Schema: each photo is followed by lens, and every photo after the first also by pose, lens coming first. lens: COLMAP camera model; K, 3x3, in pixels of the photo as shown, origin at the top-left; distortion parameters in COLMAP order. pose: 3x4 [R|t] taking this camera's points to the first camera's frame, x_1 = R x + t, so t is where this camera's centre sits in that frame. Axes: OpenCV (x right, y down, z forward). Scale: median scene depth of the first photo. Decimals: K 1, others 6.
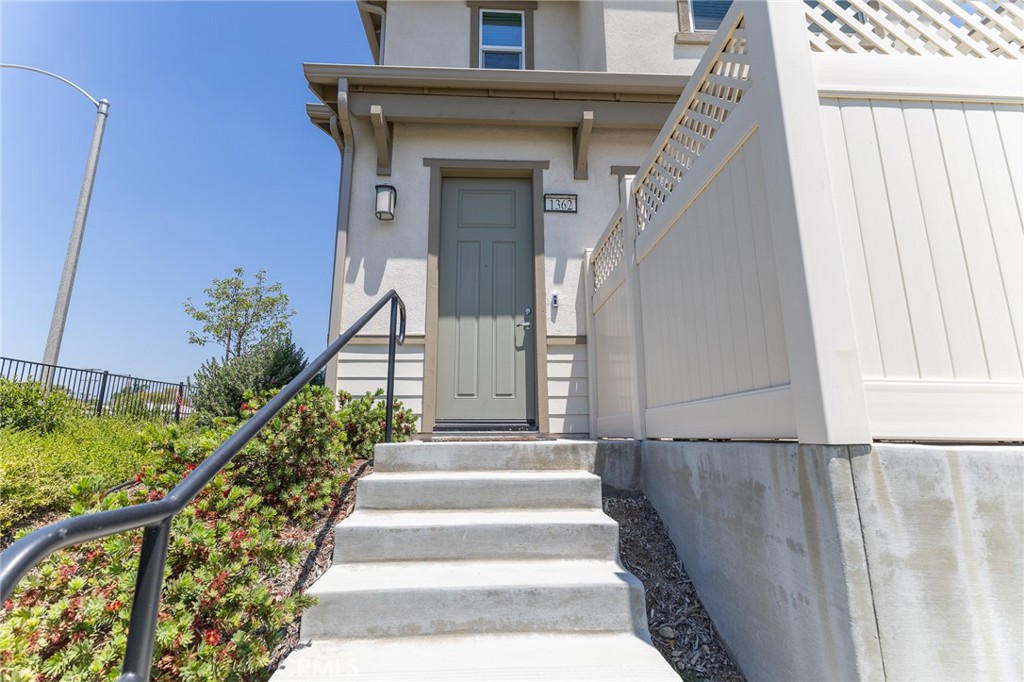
lens RADIAL K [[467.2, 0, 512.0], [0, 467.2, 341.0], [0, 0, 1]] dist [0.007579, -0.000675]
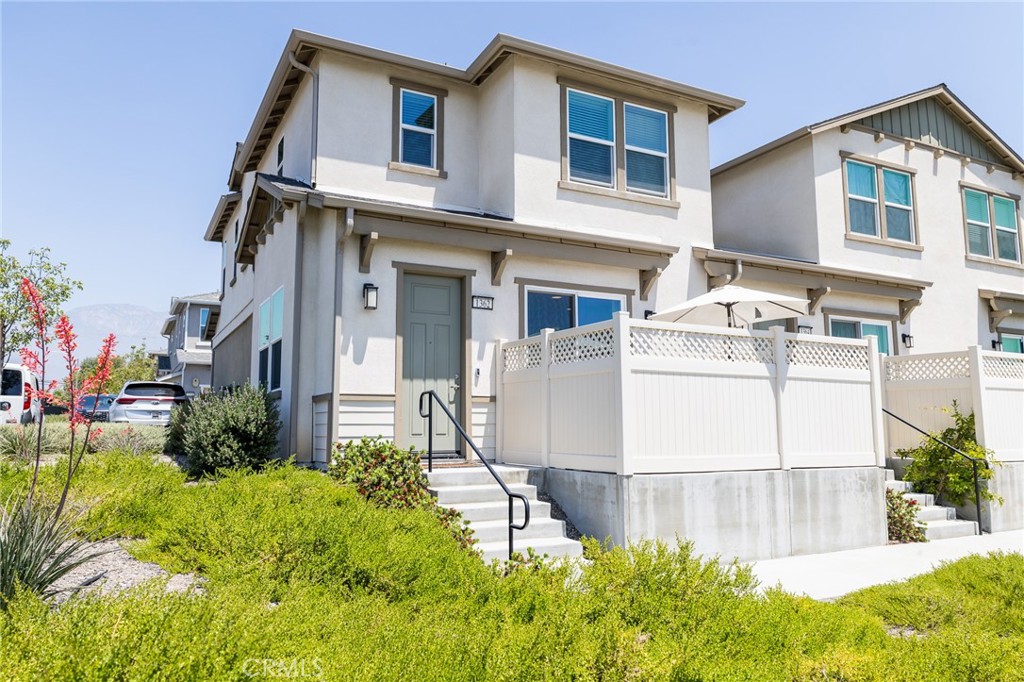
lens RADIAL K [[708.8, 0, 512.0], [0, 708.8, 341.0], [0, 0, 1]] dist [0.002121, 0.000094]
pose [[0.906469, 0.053287, 0.418897, -0.793191], [-0.086323, 0.994441, 0.060297, -0.342972], [-0.413356, -0.090818, 0.906029, -1.134710]]
